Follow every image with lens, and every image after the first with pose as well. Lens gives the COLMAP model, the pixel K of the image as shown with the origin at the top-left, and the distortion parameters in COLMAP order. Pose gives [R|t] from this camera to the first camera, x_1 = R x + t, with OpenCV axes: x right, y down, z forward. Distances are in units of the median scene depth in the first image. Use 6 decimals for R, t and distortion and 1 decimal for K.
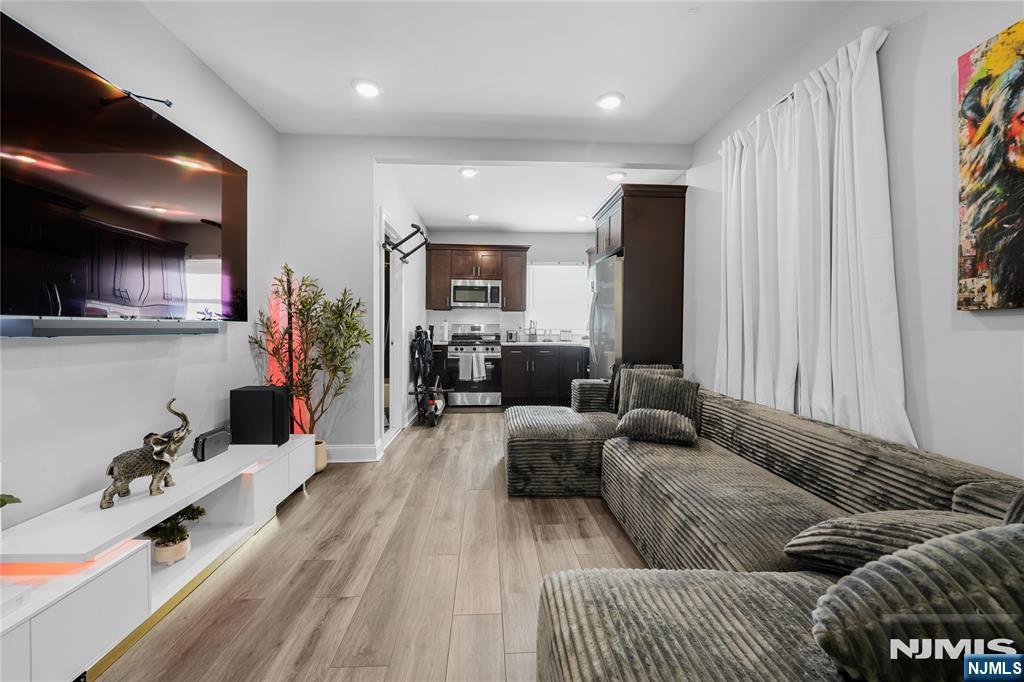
lens RADIAL K [[422.1, 0, 509.6], [0, 422.1, 325.4], [0, 0, 1]] dist [-0.000081, -0.000009]
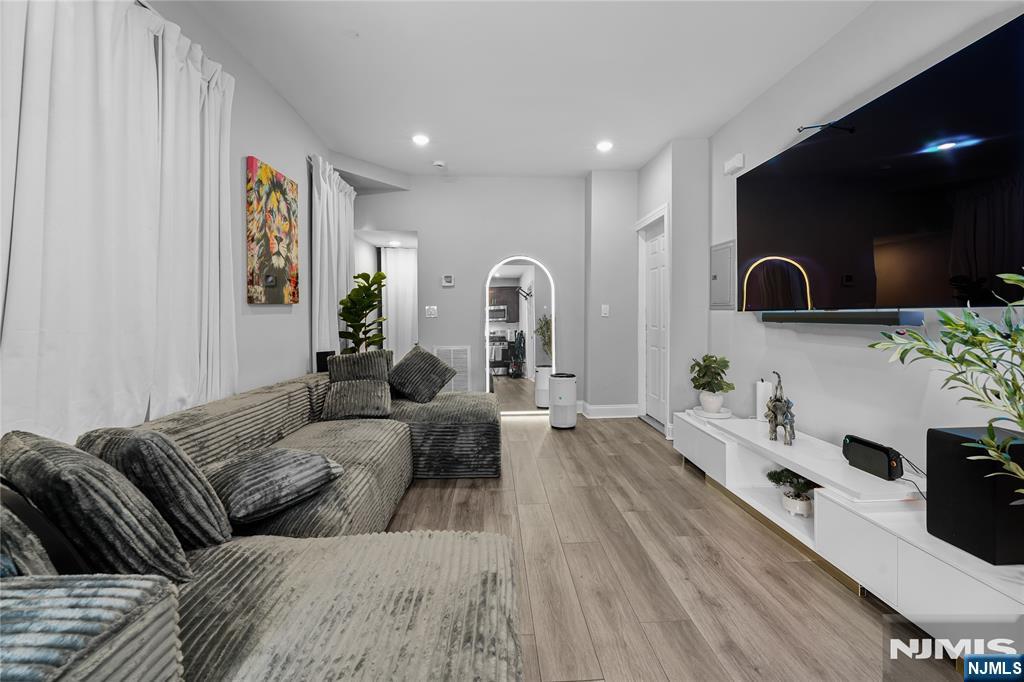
lens RADIAL K [[422.1, 0, 509.6], [0, 422.1, 325.4], [0, 0, 1]] dist [-0.000081, -0.000009]
pose [[-0.999797, -0.008052, 0.018483, -0.007802], [-0.007834, 0.999899, 0.011840, 0.015566], [-0.018577, 0.011693, -0.999759, 1.715693]]
